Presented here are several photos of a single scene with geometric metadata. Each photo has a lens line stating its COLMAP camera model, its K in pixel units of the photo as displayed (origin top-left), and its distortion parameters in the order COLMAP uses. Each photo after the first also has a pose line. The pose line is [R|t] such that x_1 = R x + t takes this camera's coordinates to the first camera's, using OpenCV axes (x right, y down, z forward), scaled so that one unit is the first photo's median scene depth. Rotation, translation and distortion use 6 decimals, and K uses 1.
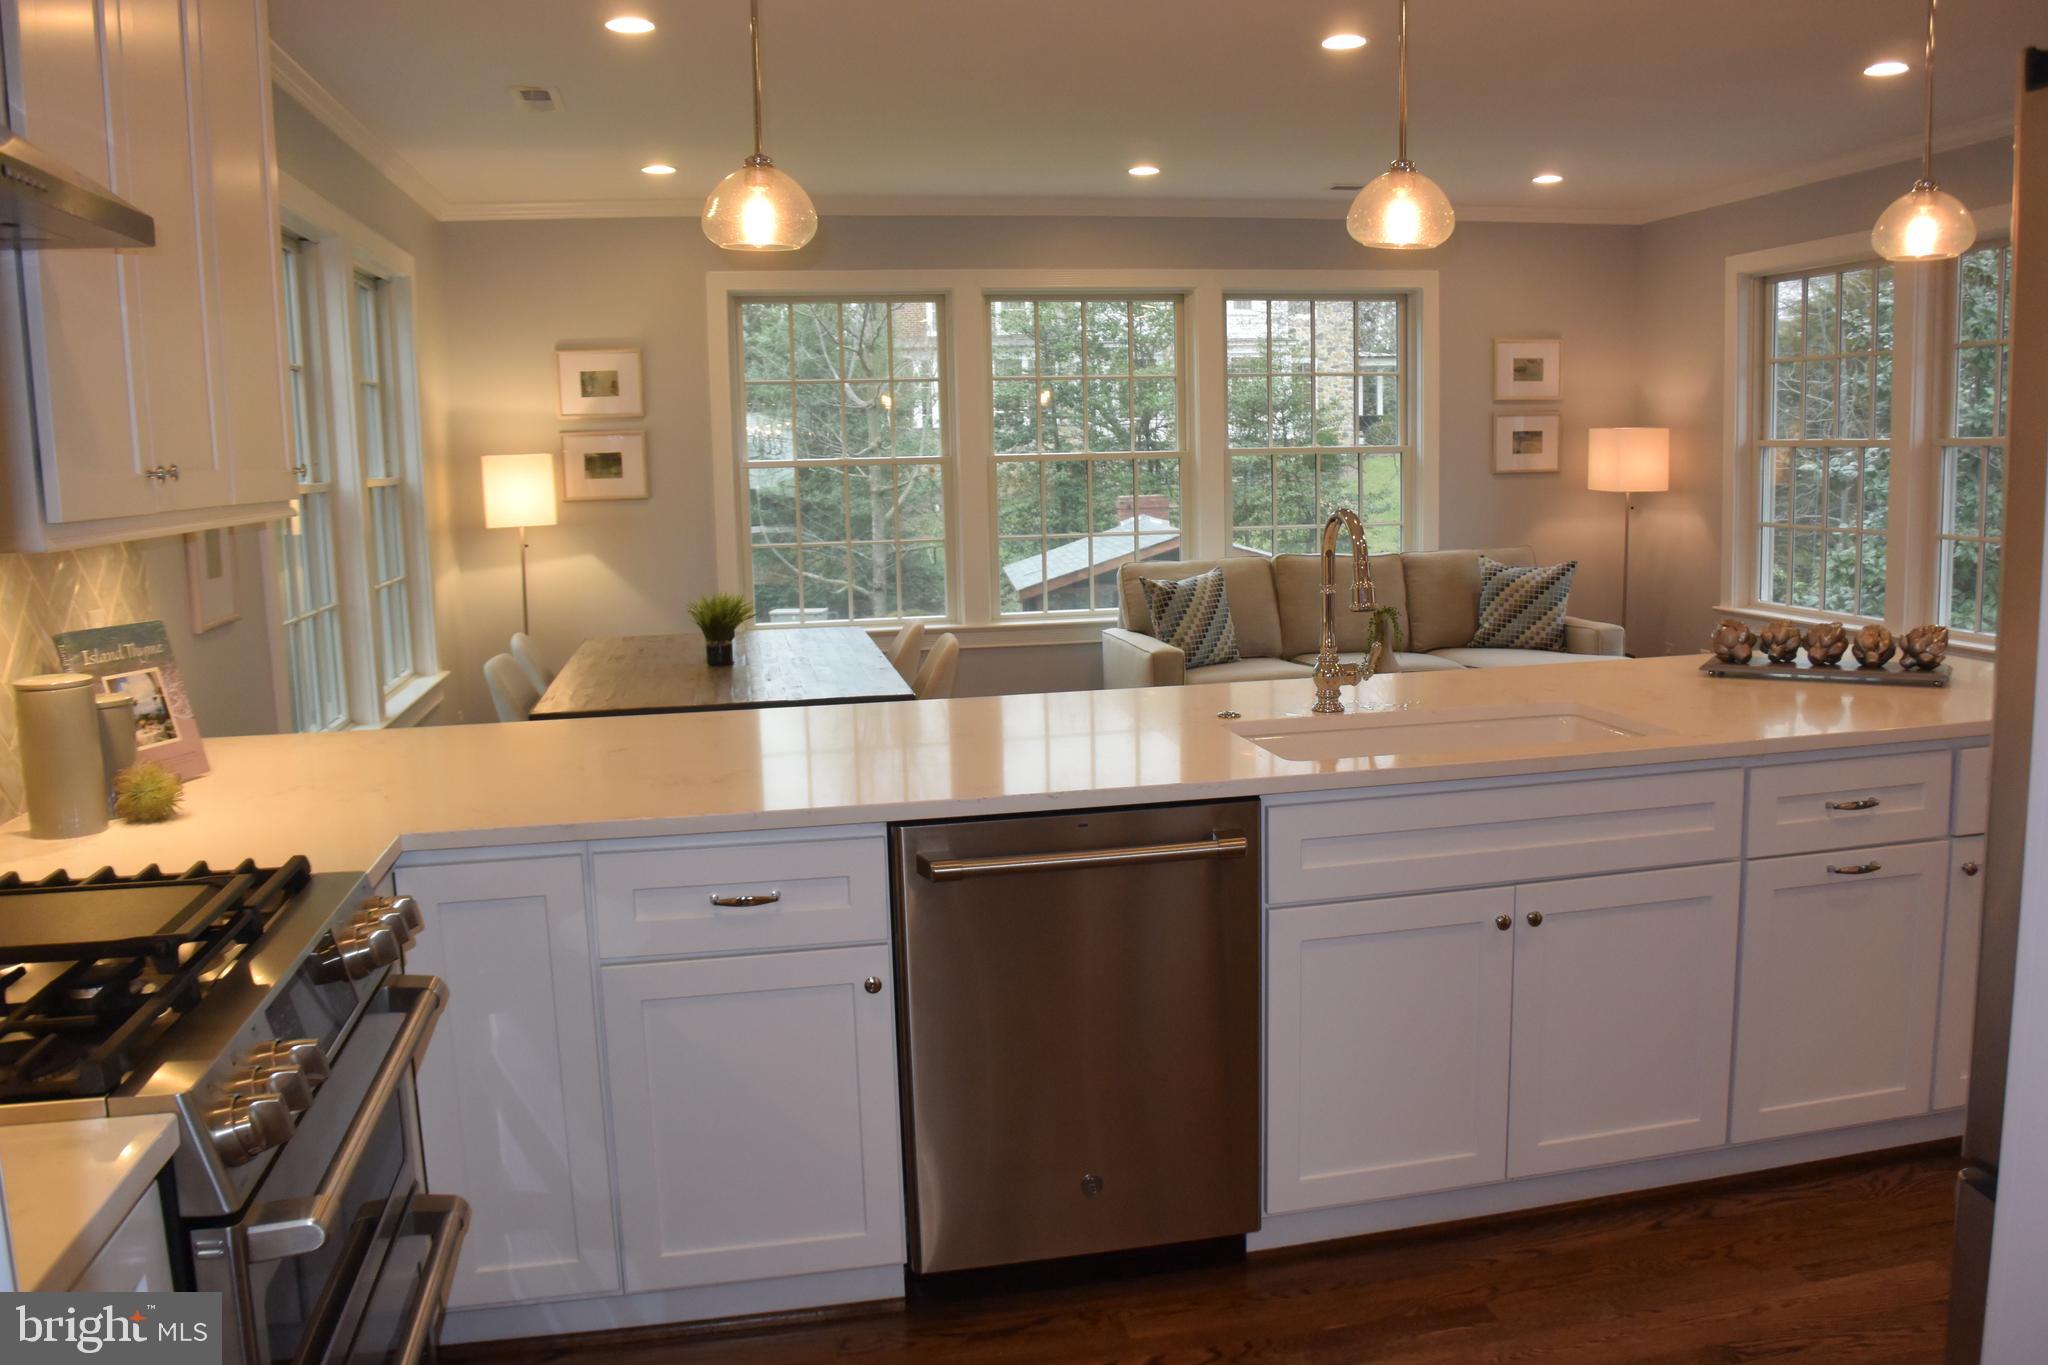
lens RADIAL K [[1590.6, 0, 1025.0], [0, 1590.6, 684.5], [0, 0, 1]] dist [-0.136001, 0.079437]
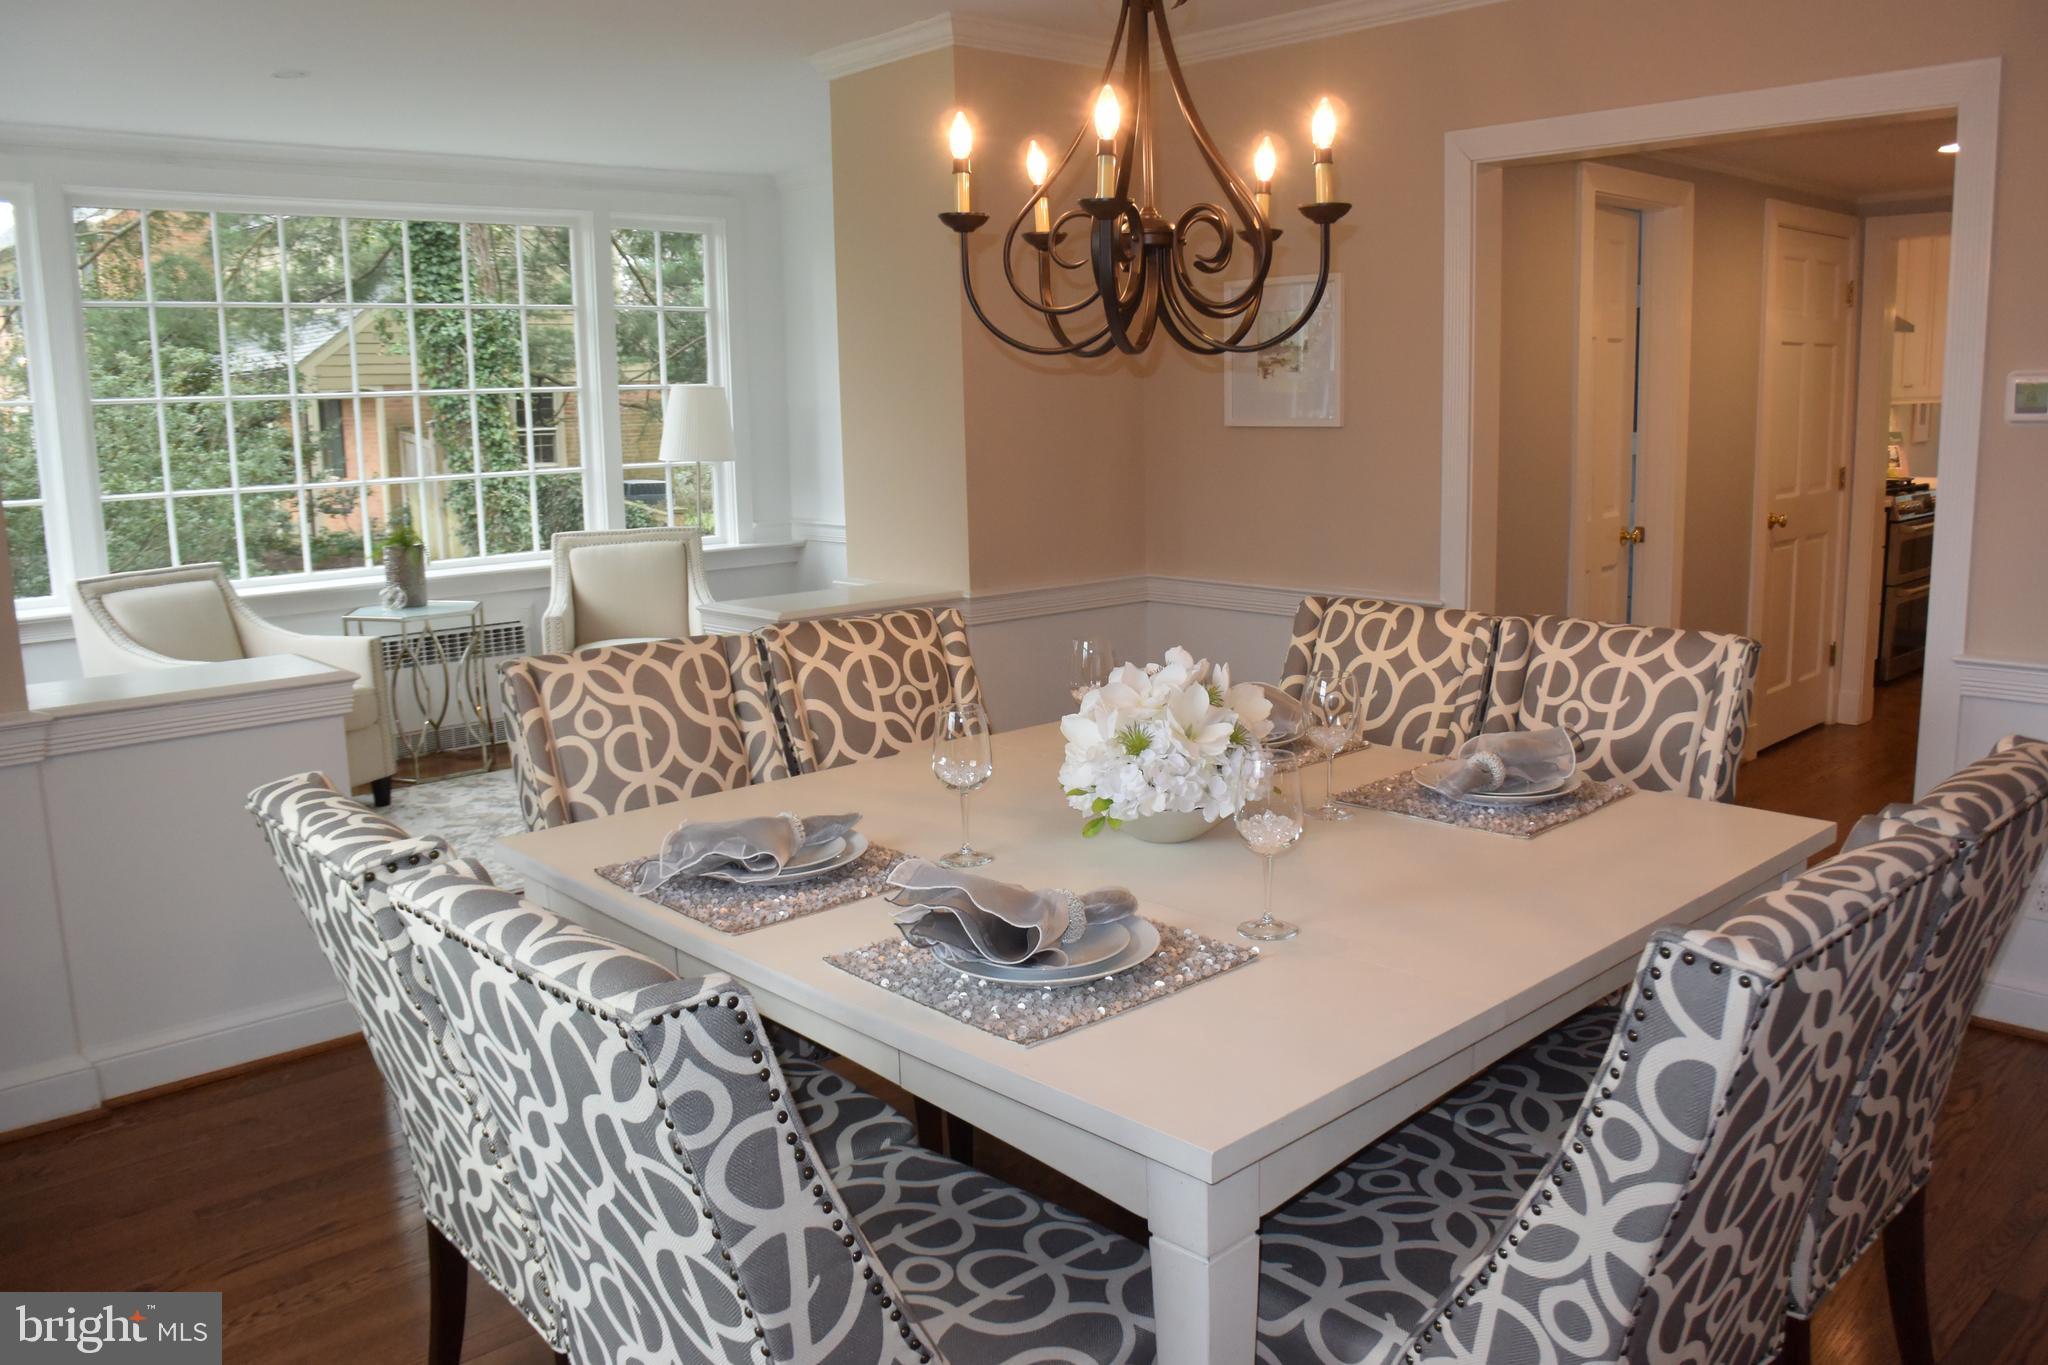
lens RADIAL K [[1590.6, 0, 1018.7], [0, 1590.6, 674.8], [0, 0, 1]] dist [-0.136001, 0.079437]
pose [[0.522571, 0.164220, -0.836631, 1.149341], [-0.114311, 0.985910, 0.122121, 0.262423], [0.844898, 0.031819, 0.533980, -2.102444]]
